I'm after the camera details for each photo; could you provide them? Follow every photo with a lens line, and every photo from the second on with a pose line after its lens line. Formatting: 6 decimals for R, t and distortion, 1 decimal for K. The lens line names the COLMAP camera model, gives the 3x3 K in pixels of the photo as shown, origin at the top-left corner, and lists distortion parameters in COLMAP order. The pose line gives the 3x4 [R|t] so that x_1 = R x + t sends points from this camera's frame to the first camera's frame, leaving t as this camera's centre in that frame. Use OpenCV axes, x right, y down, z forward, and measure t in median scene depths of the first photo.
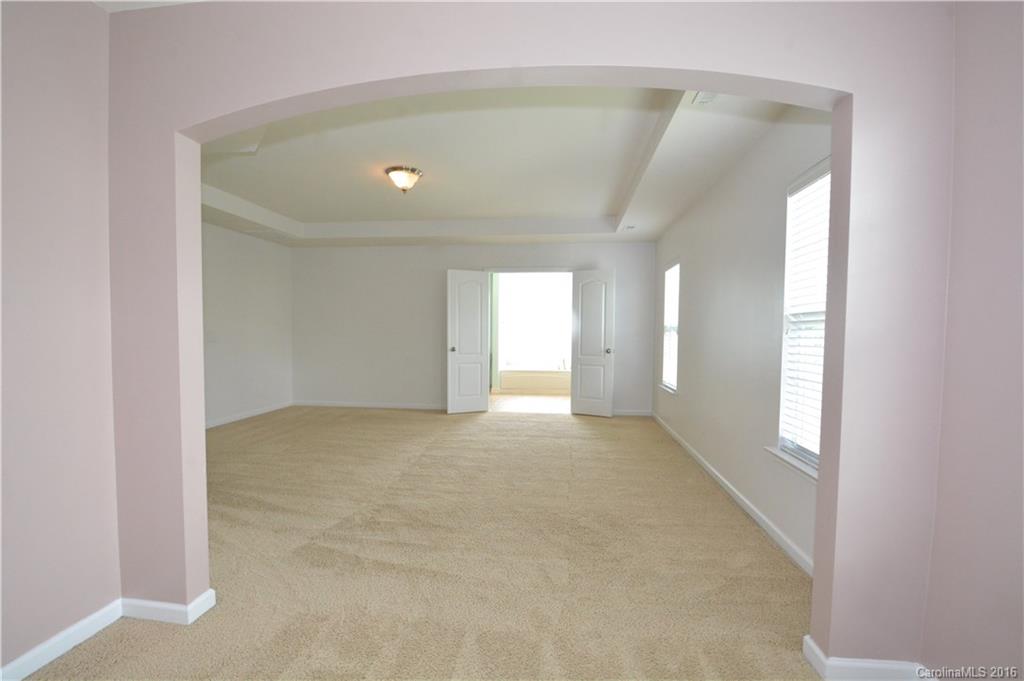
lens RADIAL K [[451.8, 0, 514.7], [0, 451.8, 344.7], [0, 0, 1]] dist [0.029940, -0.033533]
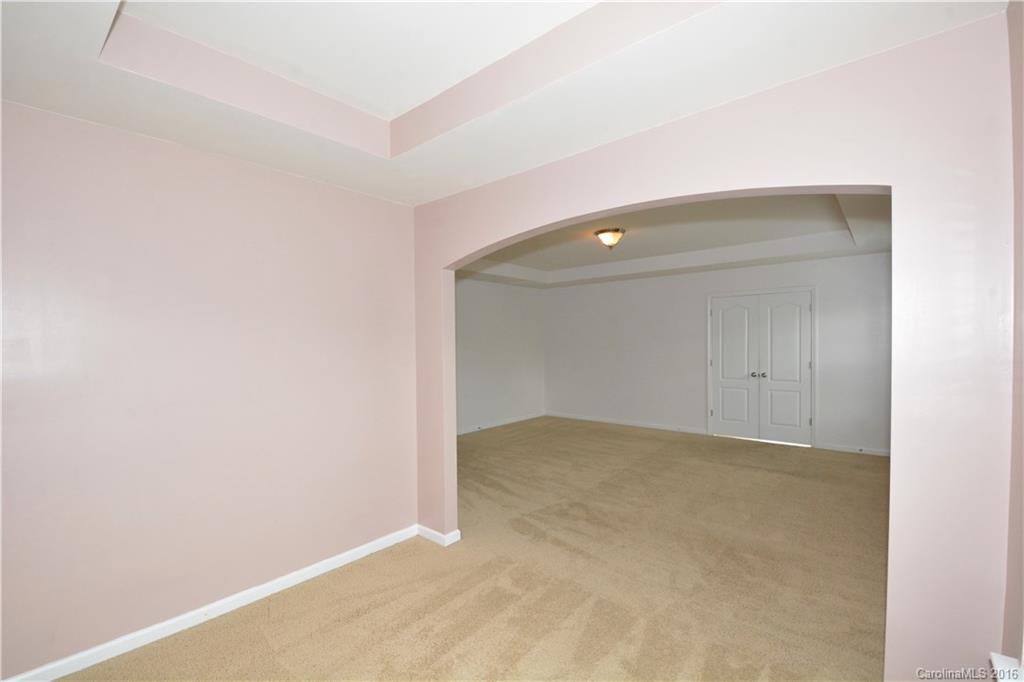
lens RADIAL K [[444.2, 0, 514.2], [0, 444.2, 350.4], [0, 0, 1]] dist [0.009682, -0.017734]
pose [[0.835258, -0.009426, -0.549777, 0.335924], [0.002771, 0.999913, -0.012933, -0.089175], [0.549851, 0.009279, 0.835211, -0.225273]]
